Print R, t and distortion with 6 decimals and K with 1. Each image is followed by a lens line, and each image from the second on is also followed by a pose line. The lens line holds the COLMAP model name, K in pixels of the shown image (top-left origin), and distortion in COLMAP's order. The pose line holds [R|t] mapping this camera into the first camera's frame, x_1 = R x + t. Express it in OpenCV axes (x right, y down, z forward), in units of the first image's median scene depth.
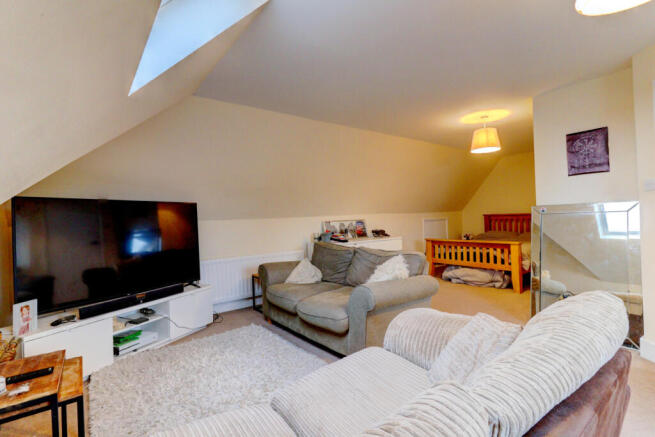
lens RADIAL K [[305.0, 0, 328.7], [0, 305.0, 213.0], [0, 0, 1]] dist [0.000418, 0.000009]
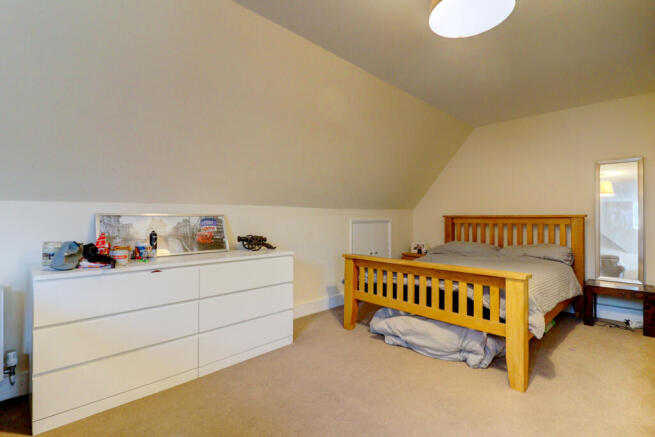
lens RADIAL K [[305.0, 0, 328.7], [0, 305.0, 213.0], [0, 0, 1]] dist [0.000418, 0.000009]
pose [[0.990988, 0.036021, 0.129017, 0.235803], [-0.035407, 0.999348, -0.007057, 0.016660], [-0.129187, 0.002425, 0.991617, 0.502531]]
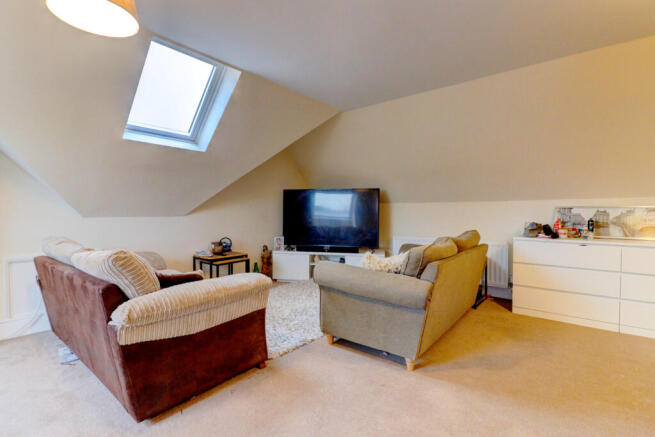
lens RADIAL K [[305.0, 0, 328.7], [0, 305.0, 213.0], [0, 0, 1]] dist [0.000418, 0.000009]
pose [[0.218776, 0.039333, -0.974982, 0.507961], [0.008143, 0.999079, 0.042133, 0.007919], [0.975741, -0.017157, 0.218254, 0.335280]]
